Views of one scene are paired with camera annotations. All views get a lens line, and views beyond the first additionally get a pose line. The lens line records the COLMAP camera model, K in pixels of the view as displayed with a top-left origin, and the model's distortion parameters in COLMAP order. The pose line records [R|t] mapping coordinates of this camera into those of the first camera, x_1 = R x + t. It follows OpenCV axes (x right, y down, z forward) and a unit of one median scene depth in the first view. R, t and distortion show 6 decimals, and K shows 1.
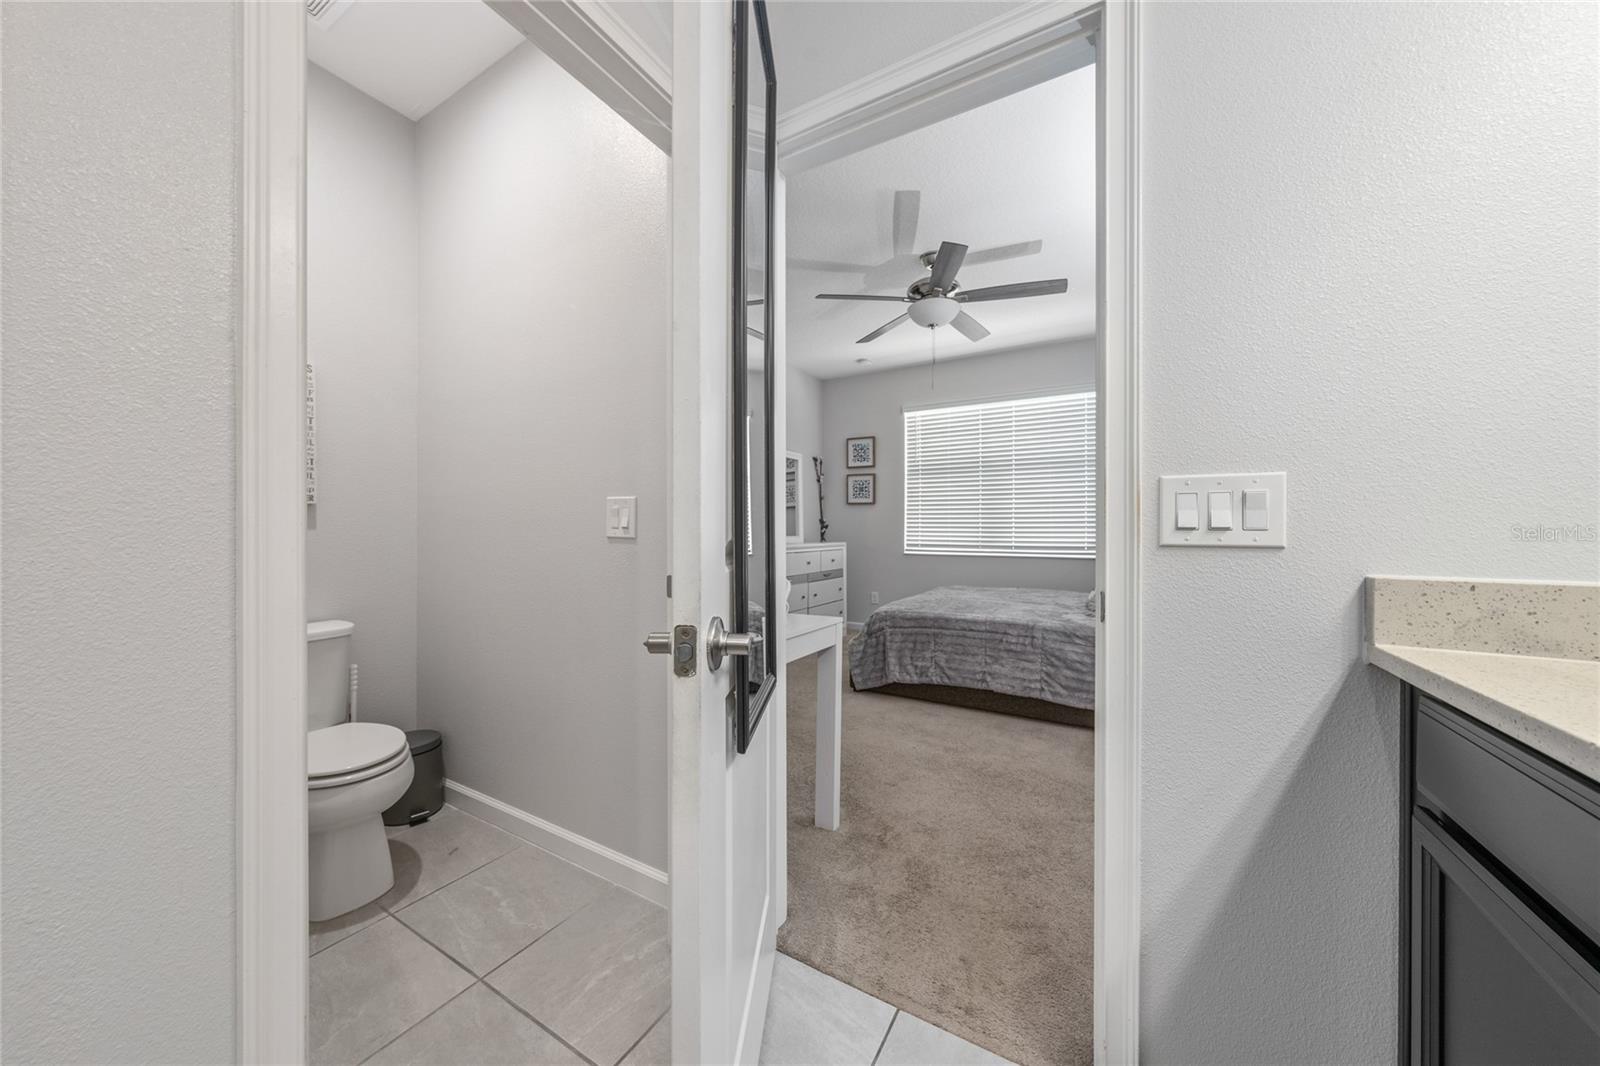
lens RADIAL K [[563.4, 0, 800.0], [0, 563.4, 533.0], [0, 0, 1]] dist [-0.032687, 0.007218]
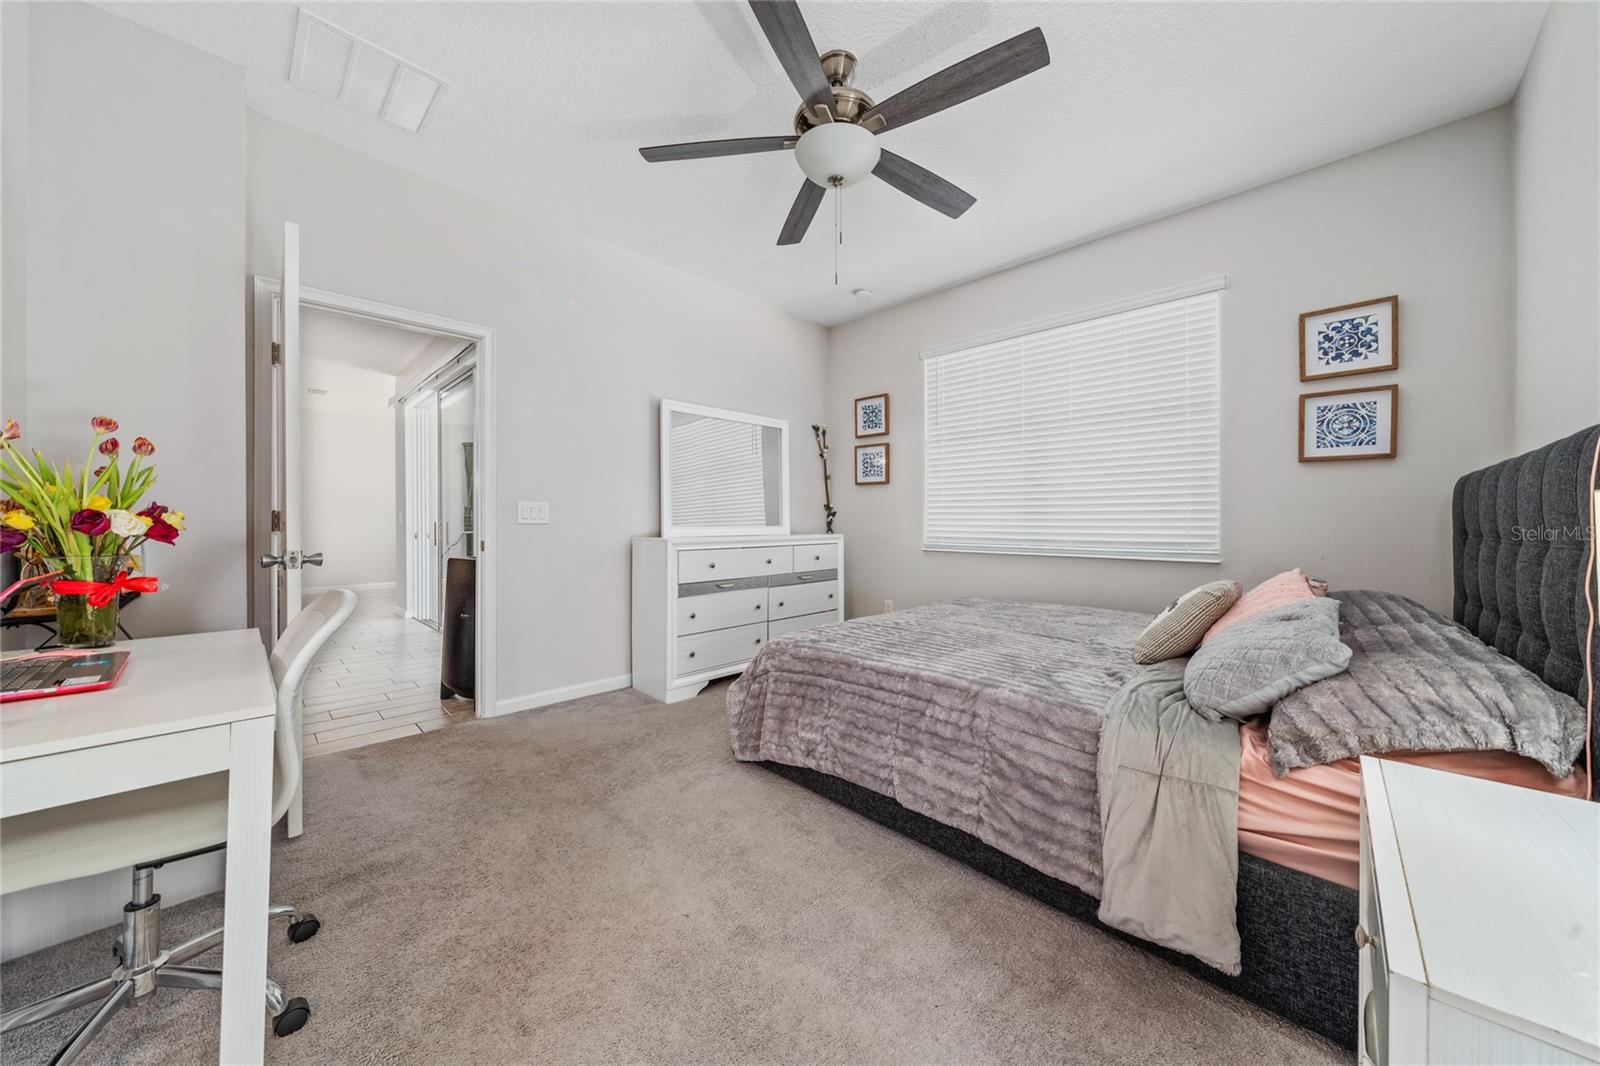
lens RADIAL K [[563.4, 0, 800.0], [0, 563.4, 533.0], [0, 0, 1]] dist [-0.032687, 0.007218]
pose [[0.968976, -0.001489, -0.247152, 0.350309], [0.005483, 0.999865, 0.015473, 0.004856], [0.247096, -0.016348, 0.968853, 0.405591]]
